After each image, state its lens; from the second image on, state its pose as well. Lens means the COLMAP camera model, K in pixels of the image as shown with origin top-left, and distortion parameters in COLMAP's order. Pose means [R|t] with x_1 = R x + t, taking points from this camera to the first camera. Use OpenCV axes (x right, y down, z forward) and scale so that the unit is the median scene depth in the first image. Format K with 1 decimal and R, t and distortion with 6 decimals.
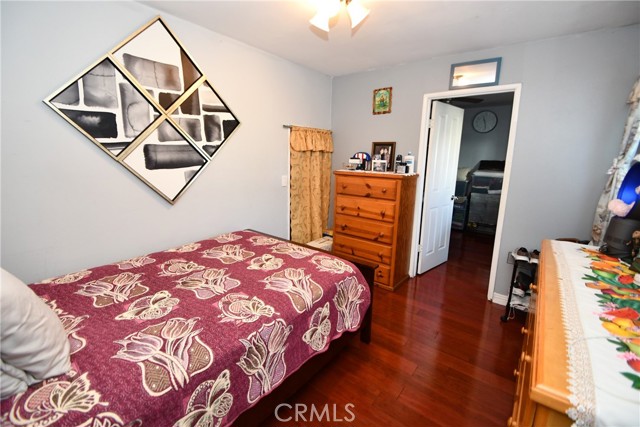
lens RADIAL K [[282.8, 0, 314.9], [0, 282.8, 206.1], [0, 0, 1]] dist [0.021707, -0.018699]
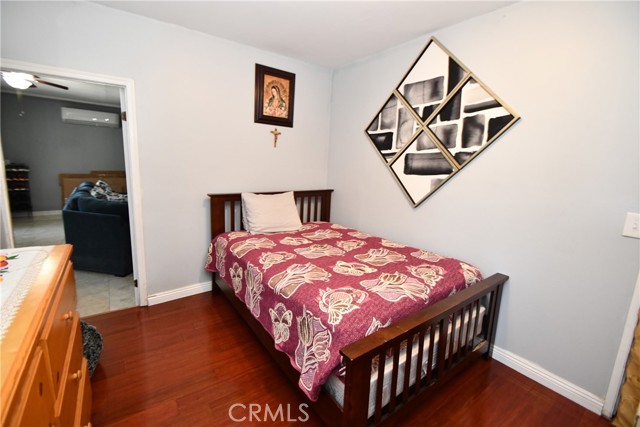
lens RADIAL K [[282.8, 0, 314.9], [0, 282.8, 206.1], [0, 0, 1]] dist [0.021707, -0.018699]
pose [[-0.267730, 0.126976, -0.955091, 0.686123], [-0.211932, 0.959239, 0.186936, -0.142814], [0.939897, 0.252463, -0.229906, 0.950642]]
